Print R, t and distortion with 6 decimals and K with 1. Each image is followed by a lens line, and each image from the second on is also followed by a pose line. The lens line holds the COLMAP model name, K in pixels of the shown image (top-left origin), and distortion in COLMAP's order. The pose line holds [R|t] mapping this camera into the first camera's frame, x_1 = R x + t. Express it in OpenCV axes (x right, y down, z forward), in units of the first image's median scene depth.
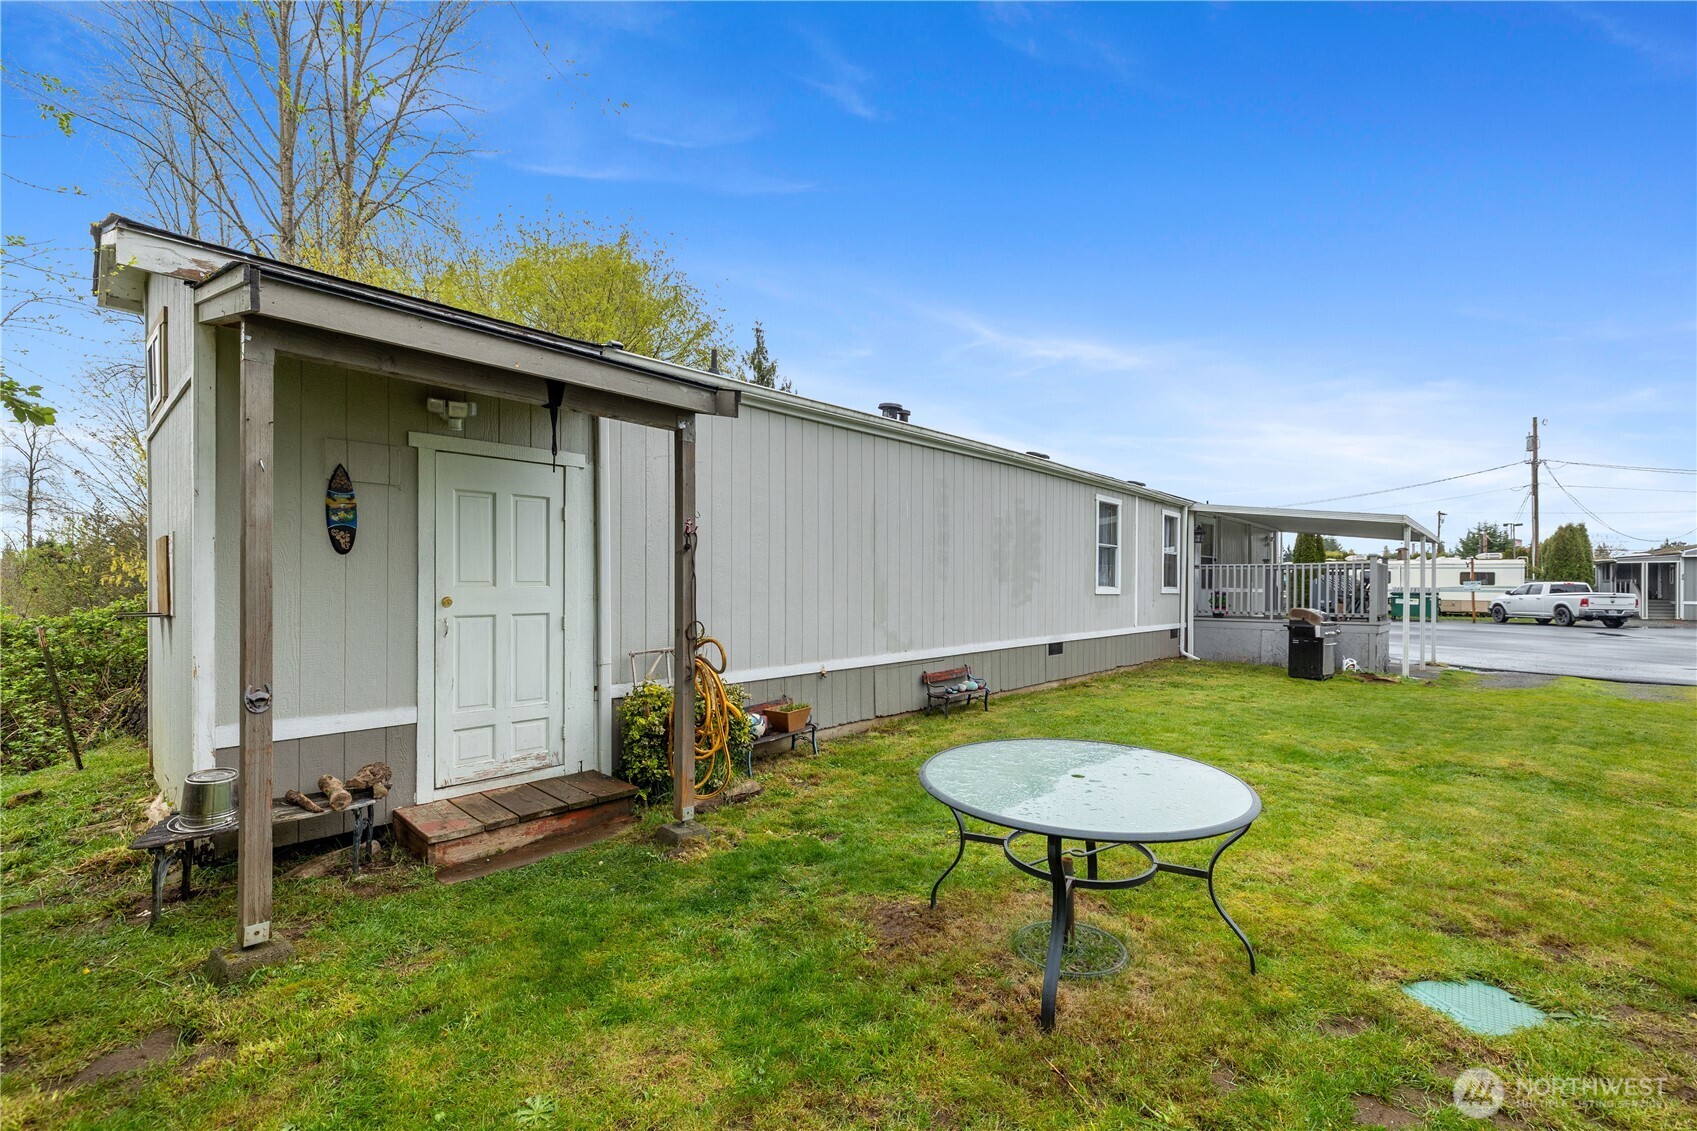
lens RADIAL K [[721.5, 0, 843.2], [0, 721.5, 581.8], [0, 0, 1]] dist [0.000017, -0.000189]
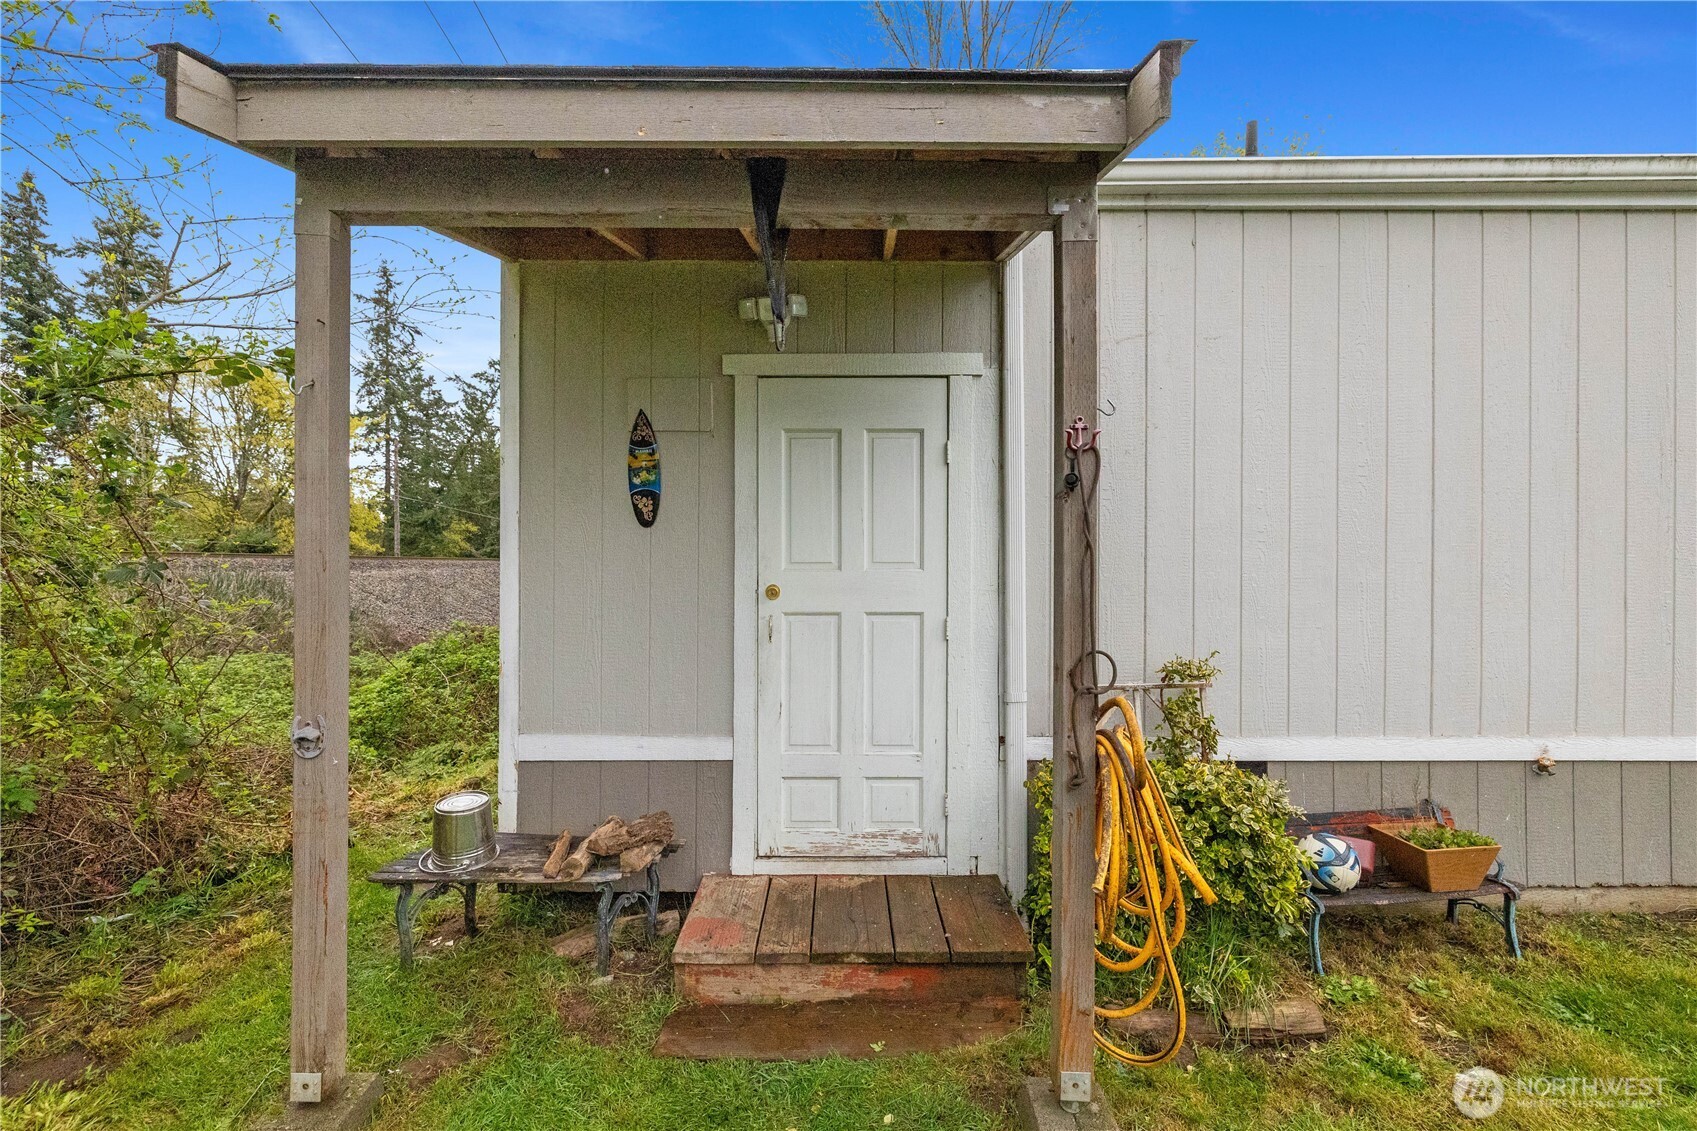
lens RADIAL K [[731.1, 0, 840.3], [0, 731.1, 568.6], [0, 0, 1]] dist [0.000561, -0.000587]
pose [[0.678101, 0.001329, -0.734968, 0.013423], [0.002851, 0.999986, 0.004438, 0.002231], [0.734963, -0.005104, 0.678088, 0.526636]]
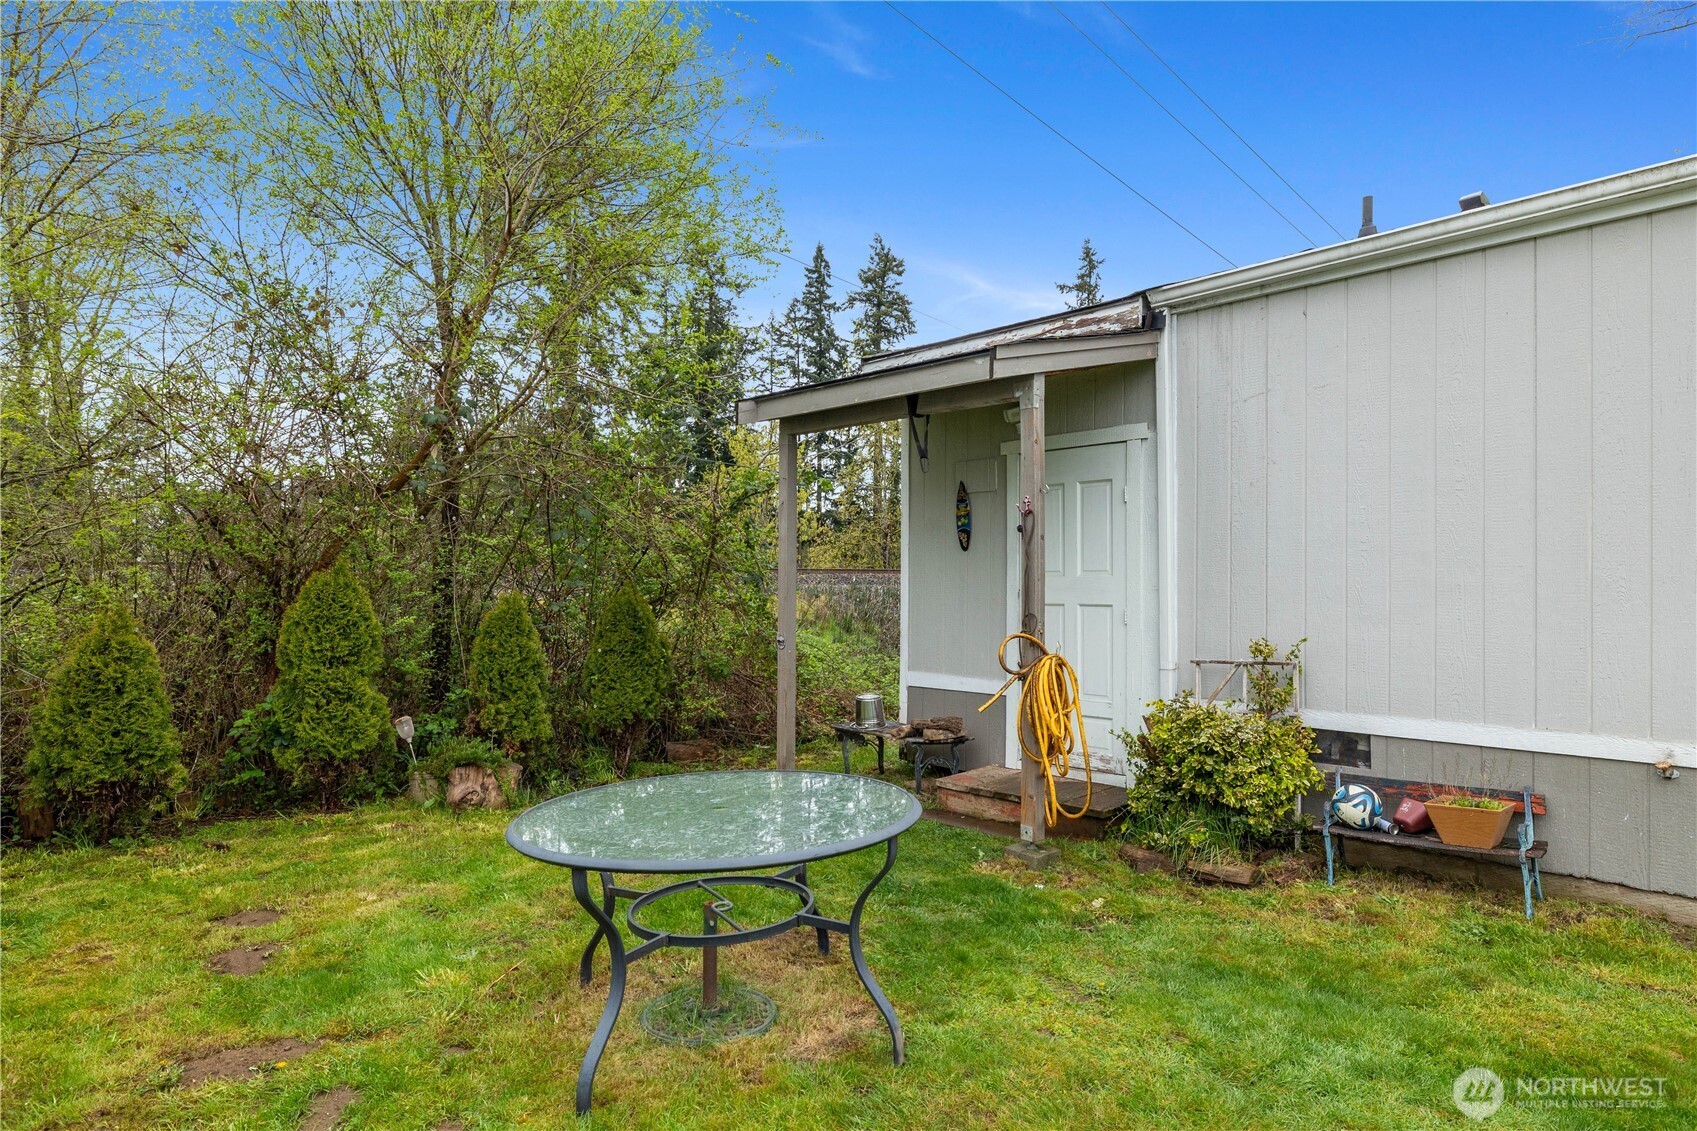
lens RADIAL K [[973.2, 0, 848.5], [0, 973.2, 565.5], [0, 0, 1]] dist [0.000920, 0.000826]
pose [[-0.068709, -0.019095, -0.997454, 0.870869], [0.003140, 0.999808, -0.019356, 0.016843], [0.997632, -0.004462, -0.068636, 0.769314]]
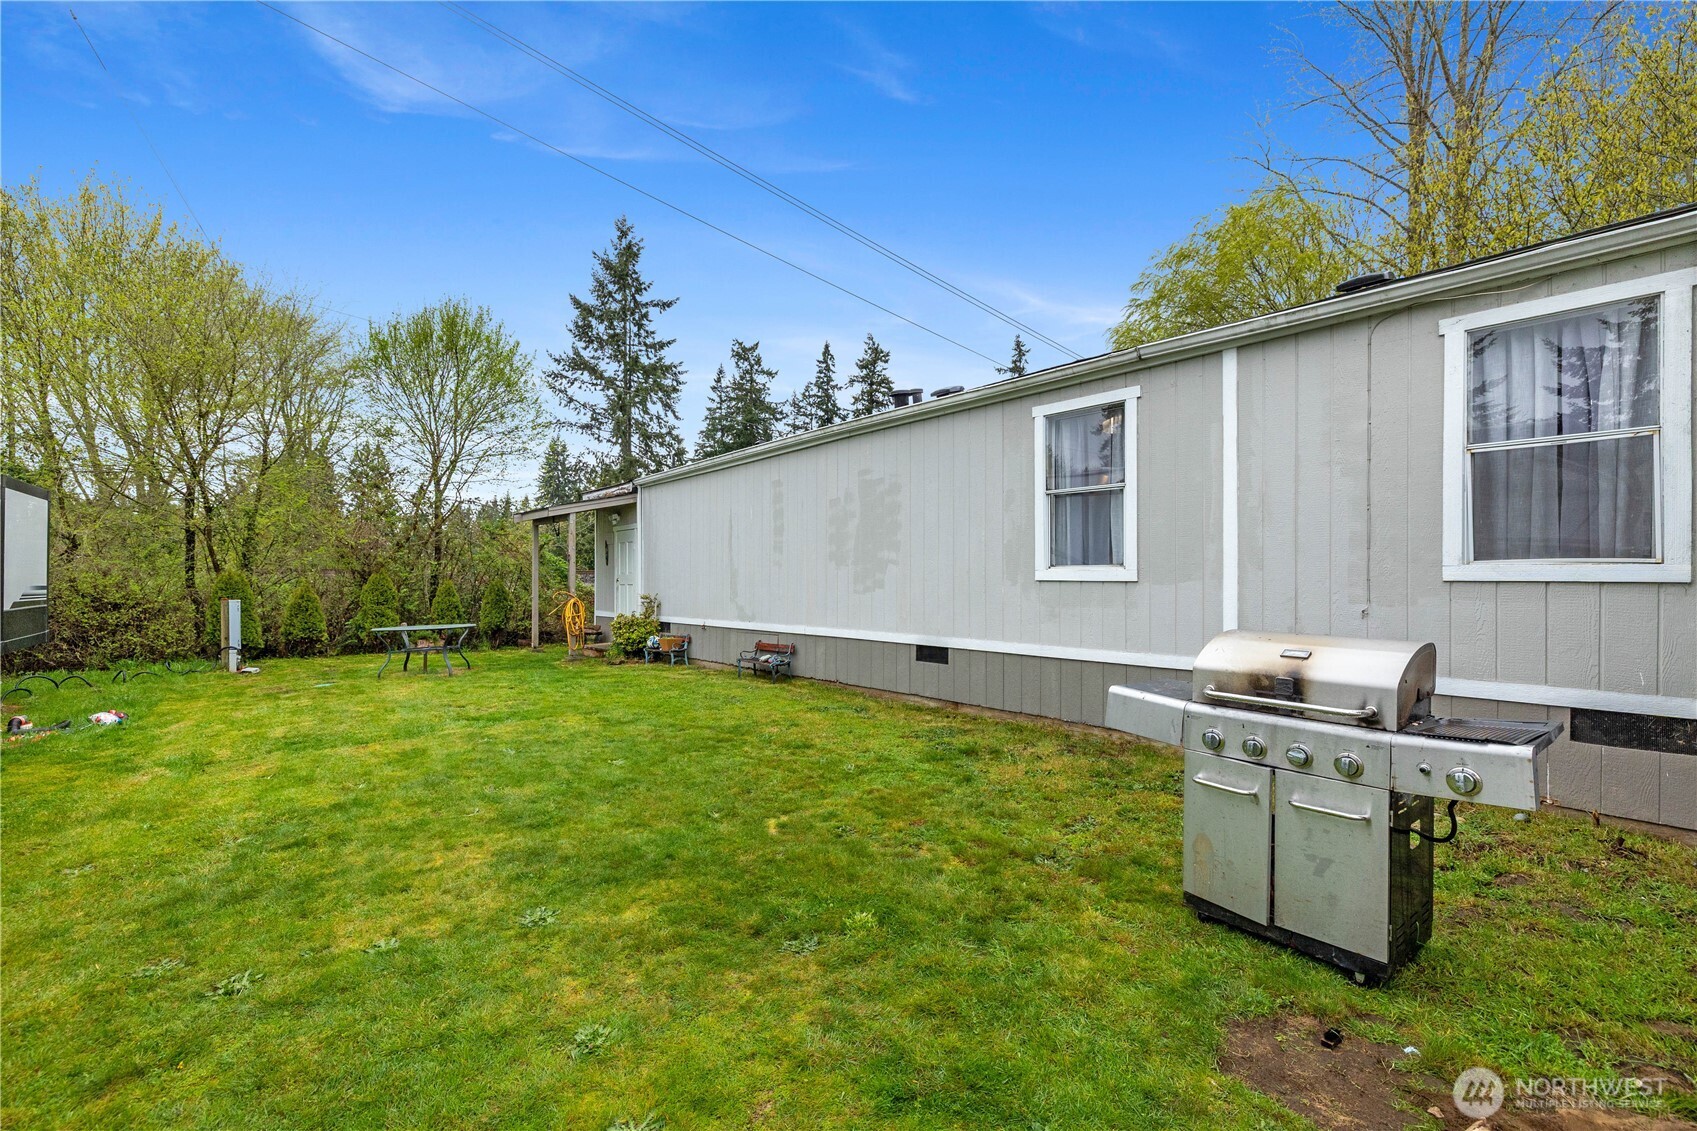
lens RADIAL K [[721.5, 0, 843.2], [0, 721.5, 581.8], [0, 0, 1]] dist [0.000017, -0.000189]
pose [[-0.125157, -0.000237, -0.992137, 2.242433], [0.005751, 0.999983, -0.000964, 0.042272], [0.992120, -0.005827, -0.125154, 2.189011]]
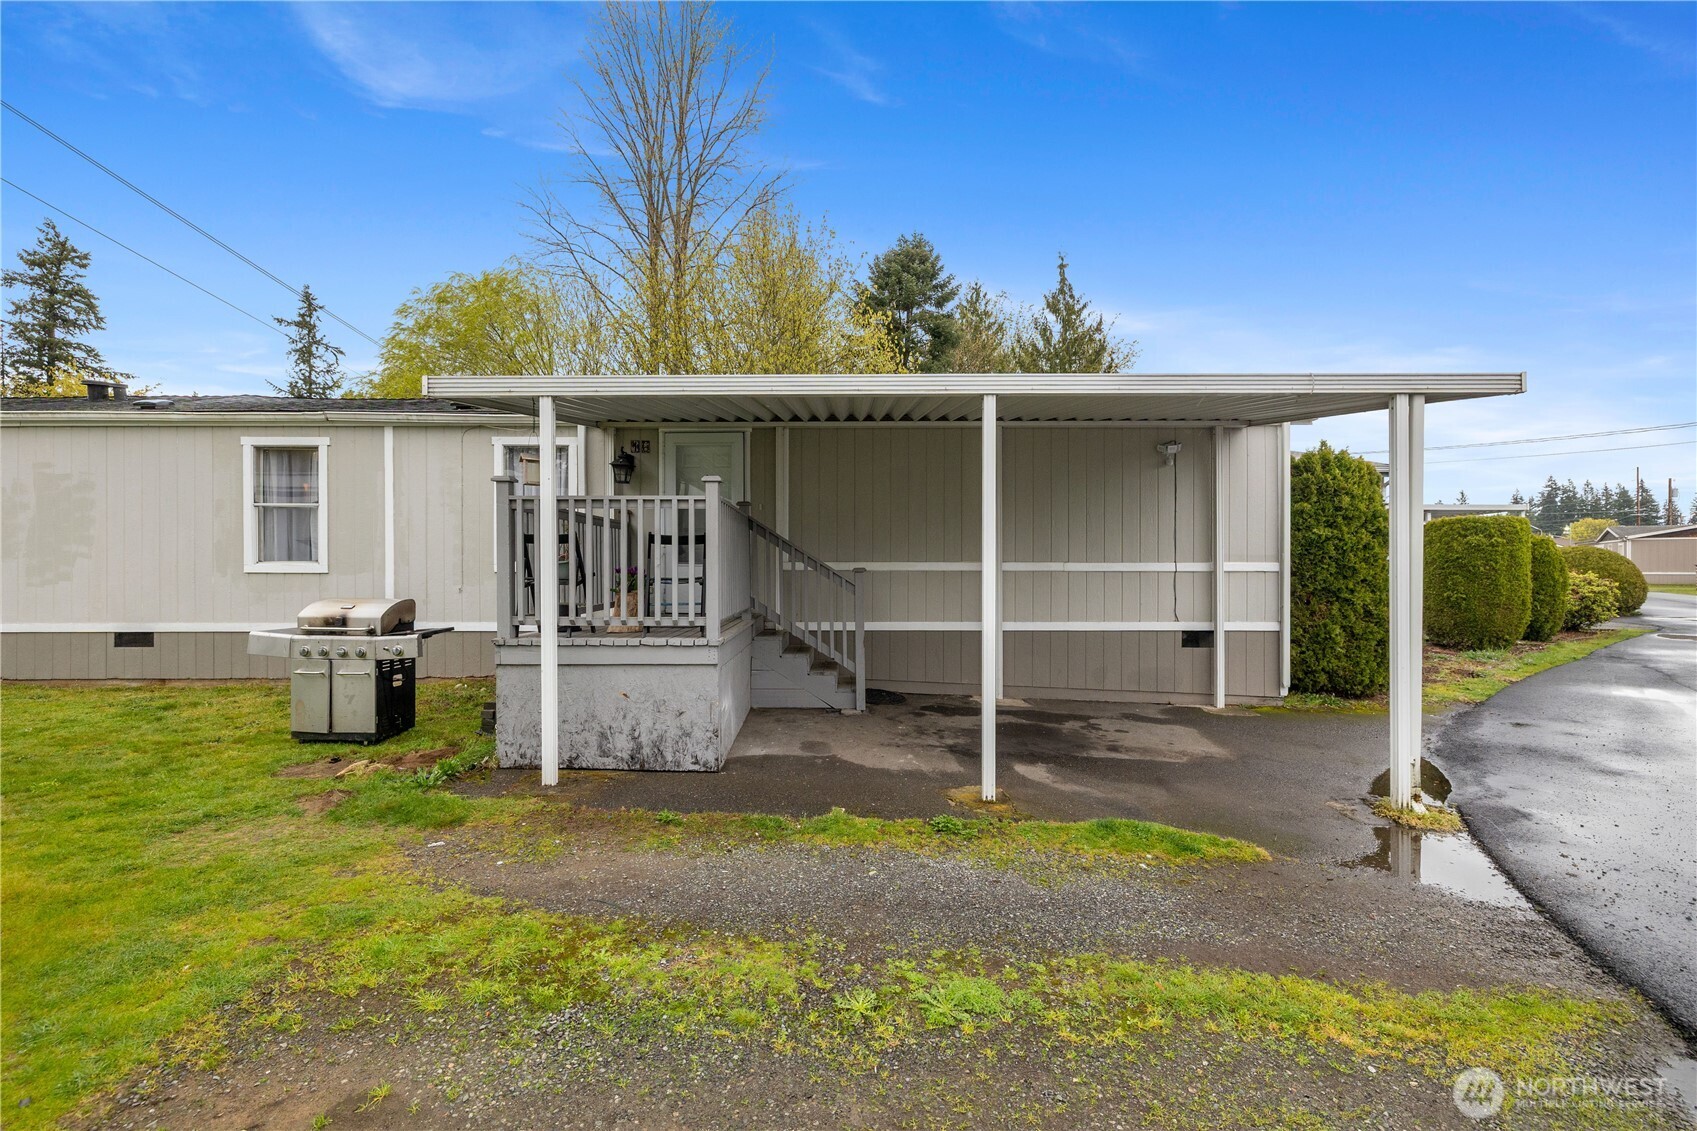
lens RADIAL K [[718.4, 0, 846.0], [0, 718.4, 570.0], [0, 0, 1]] dist [-0.001235, -0.000280]
pose [[0.681275, -0.005013, -0.732011, 3.110925], [0.008978, 0.999959, 0.001508, 0.044637], [0.731973, -0.007599, 0.681291, 2.263306]]
